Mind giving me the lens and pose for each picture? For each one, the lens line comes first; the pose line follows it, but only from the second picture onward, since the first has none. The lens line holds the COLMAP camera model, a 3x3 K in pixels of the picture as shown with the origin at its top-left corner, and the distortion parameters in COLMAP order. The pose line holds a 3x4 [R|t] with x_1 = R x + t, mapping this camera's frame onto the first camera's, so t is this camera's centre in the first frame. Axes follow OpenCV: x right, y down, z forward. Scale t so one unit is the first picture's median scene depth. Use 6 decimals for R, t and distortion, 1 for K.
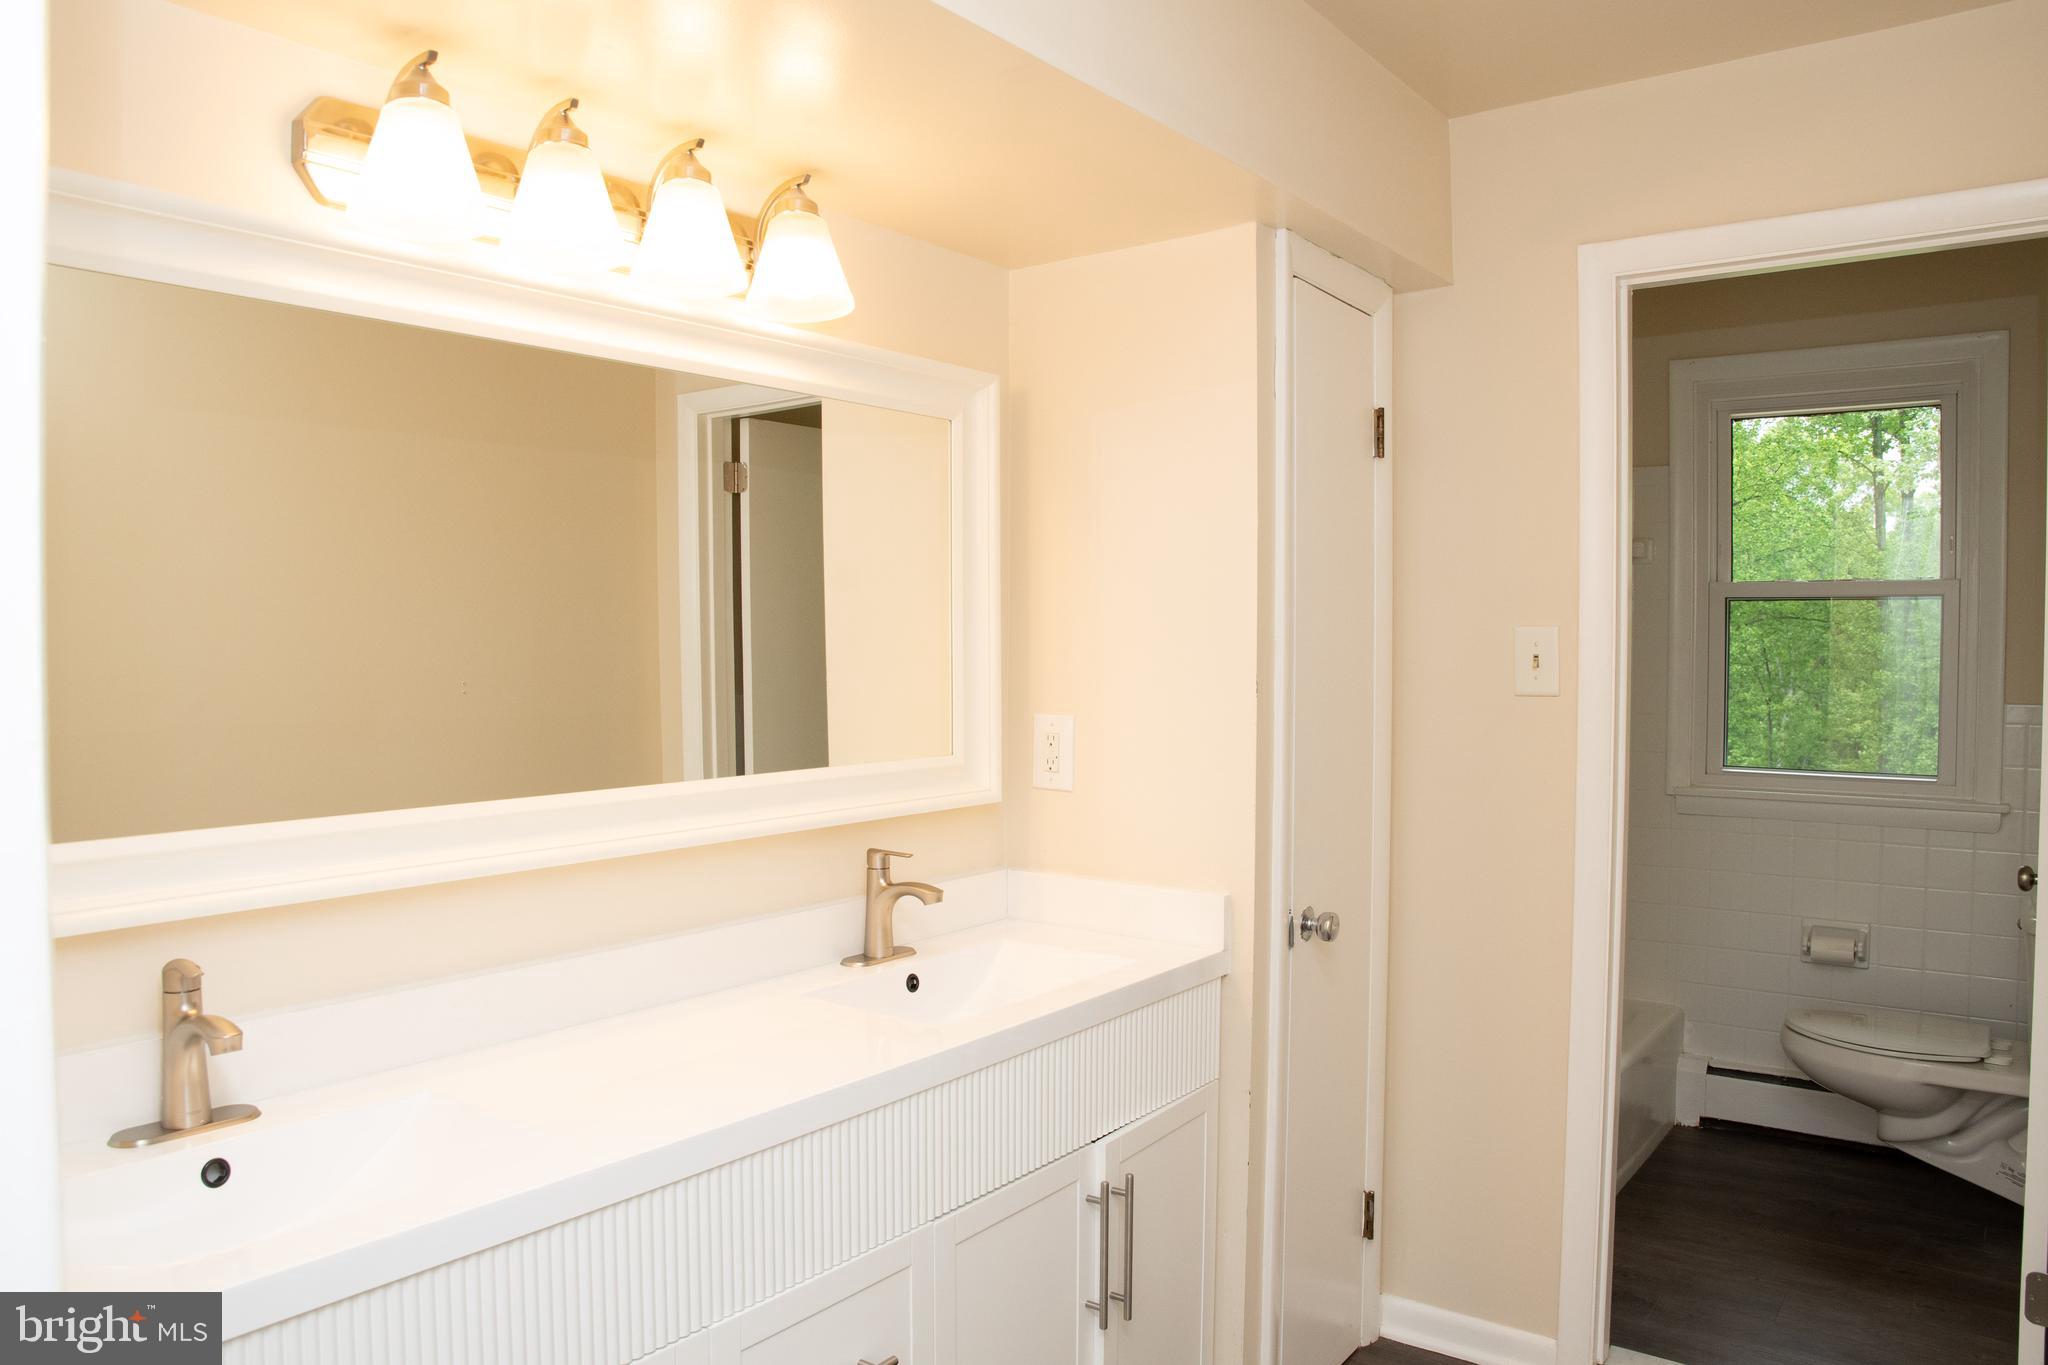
lens RADIAL K [[1428.3, 0, 1024.0], [0, 1428.3, 682.5], [0, 0, 1]] dist [-0.139661, 0.066347]
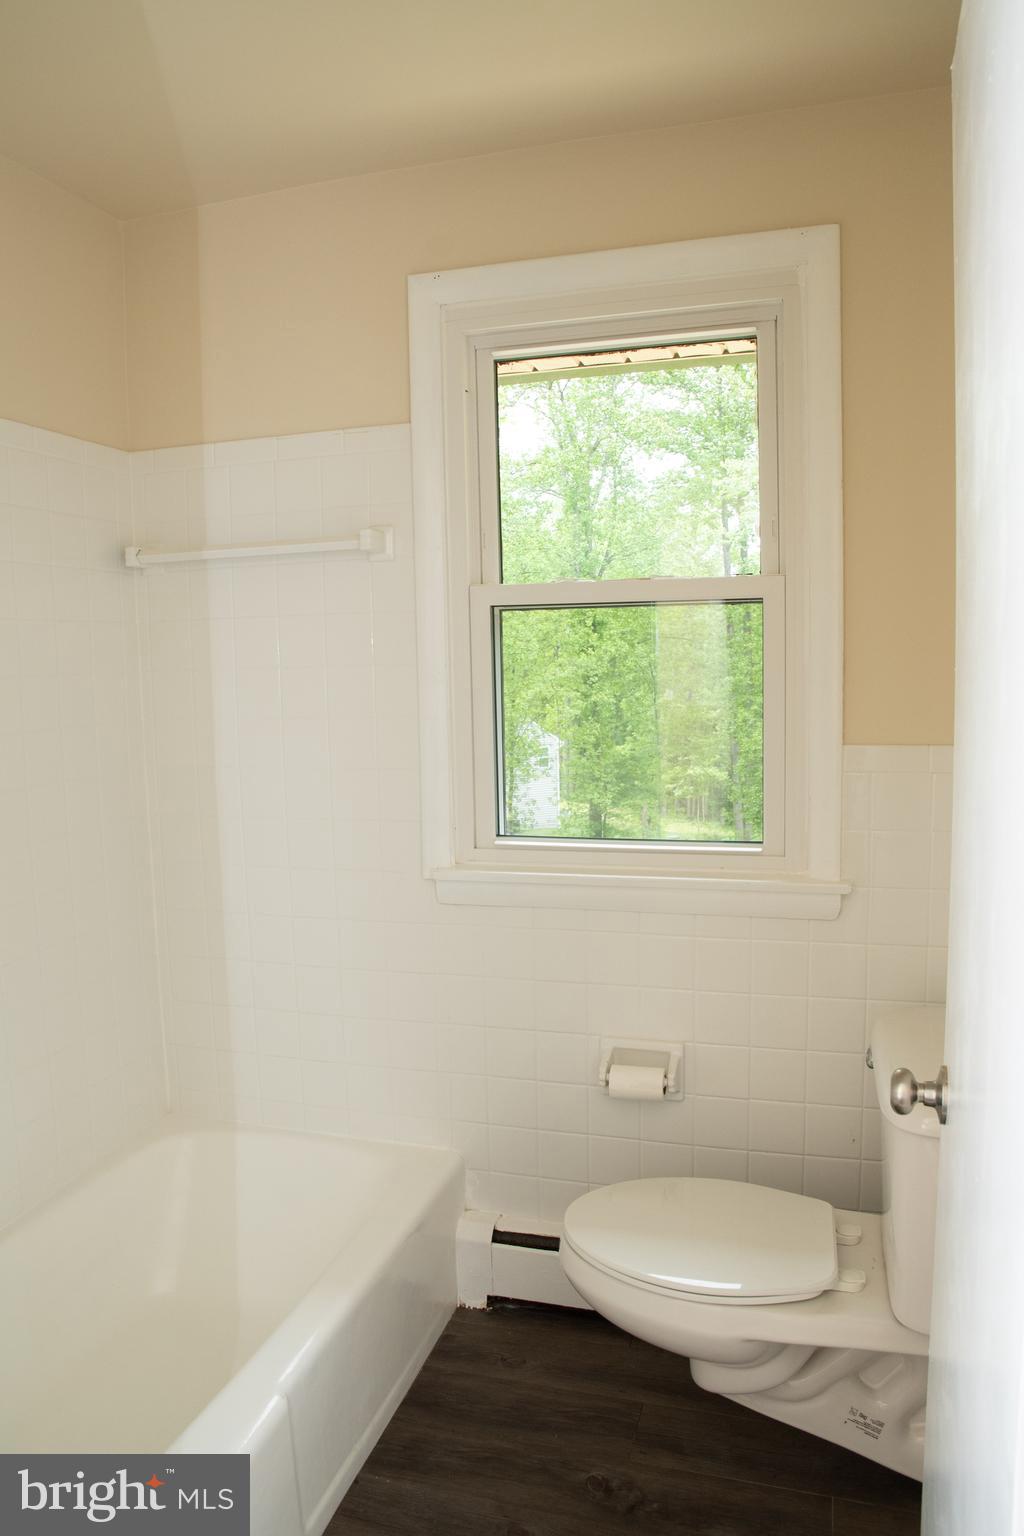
lens RADIAL K [[1071.2, 0, 512.0], [0, 1071.2, 768.0], [0, 0, 1]] dist [-0.139661, 0.066347]
pose [[0.935805, -0.057933, 0.347726, 0.322608], [0.033676, 0.996584, 0.075408, -0.019047], [-0.350907, -0.058858, 0.934559, 0.473454]]
